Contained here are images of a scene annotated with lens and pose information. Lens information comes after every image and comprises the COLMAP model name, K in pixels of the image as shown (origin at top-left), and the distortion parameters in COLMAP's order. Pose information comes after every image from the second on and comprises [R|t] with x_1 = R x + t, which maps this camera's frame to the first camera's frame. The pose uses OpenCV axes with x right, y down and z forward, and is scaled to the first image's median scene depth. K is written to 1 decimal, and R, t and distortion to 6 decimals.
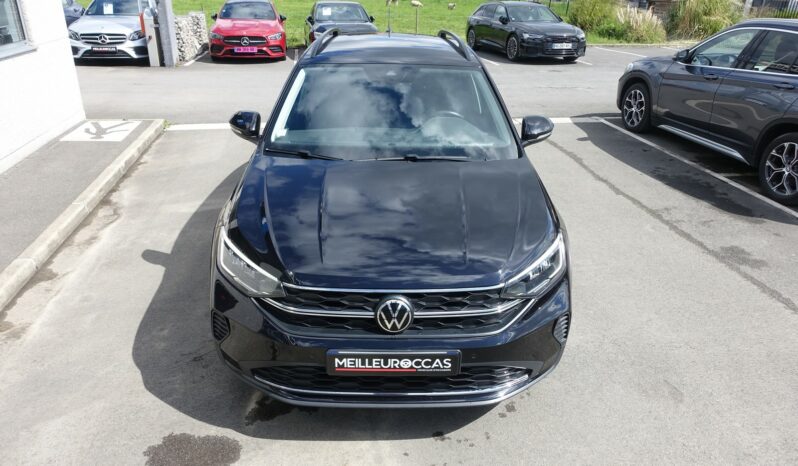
lens RADIAL K [[552.8, 0, 399.0], [0, 552.8, 233.0], [0, 0, 1]] dist [0.000587, 0.000041]
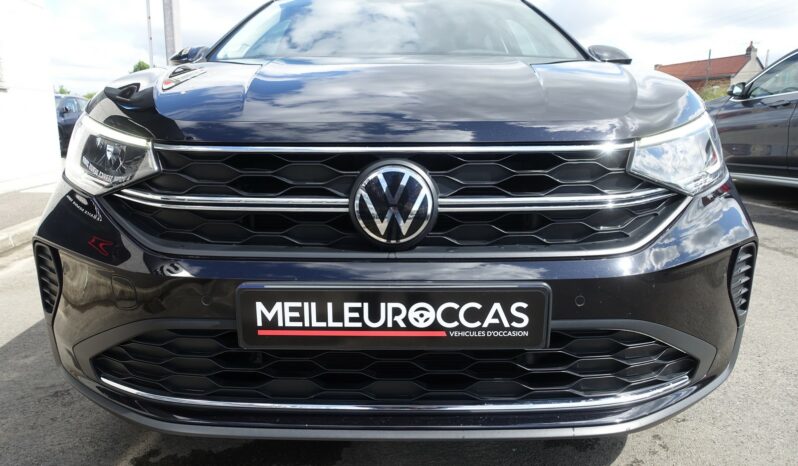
lens RADIAL K [[552.8, 0, 399.0], [0, 552.8, 233.0], [0, 0, 1]] dist [0.000587, 0.000041]
pose [[0.999363, -0.016507, -0.031645, 0.009391], [0.009062, 0.974922, -0.222364, 0.268446], [0.034522, 0.221936, 0.974450, 0.571243]]
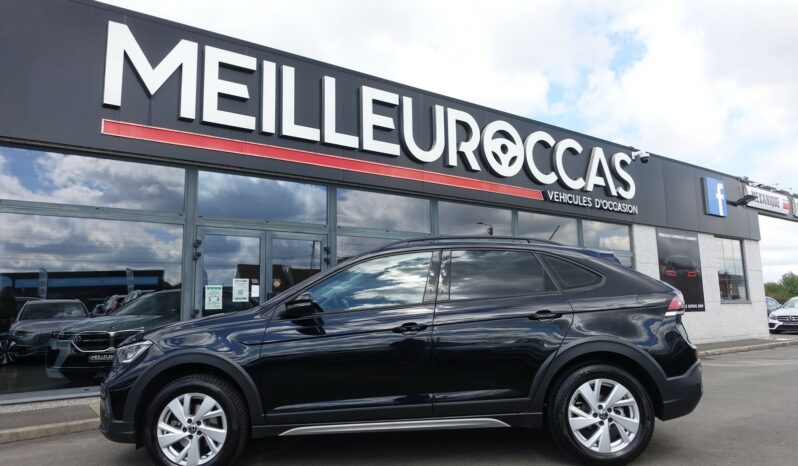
lens RADIAL K [[552.8, 0, 399.0], [0, 552.8, 233.0], [0, 0, 1]] dist [0.000587, 0.000041]
pose [[0.824894, 0.039909, 0.563876, -0.128815], [0.290366, 0.825938, -0.483233, 0.345275], [-0.485012, 0.562347, 0.669723, 0.901857]]
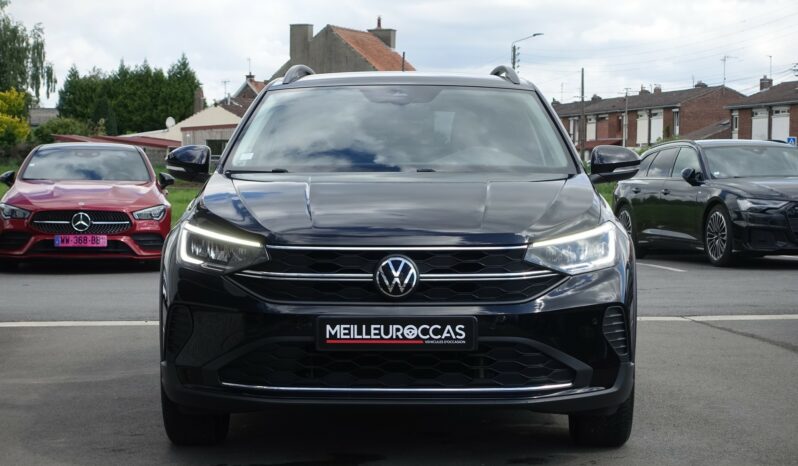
lens RADIAL K [[1708.7, 0, 399.0], [0, 1708.7, 233.0], [0, 0, 1]] dist [0.001576, 0.020514]
pose [[0.999235, -0.020338, -0.033401, 0.084027], [0.006352, 0.927183, -0.374555, 1.063353], [0.038587, 0.374056, 0.926603, -1.447425]]
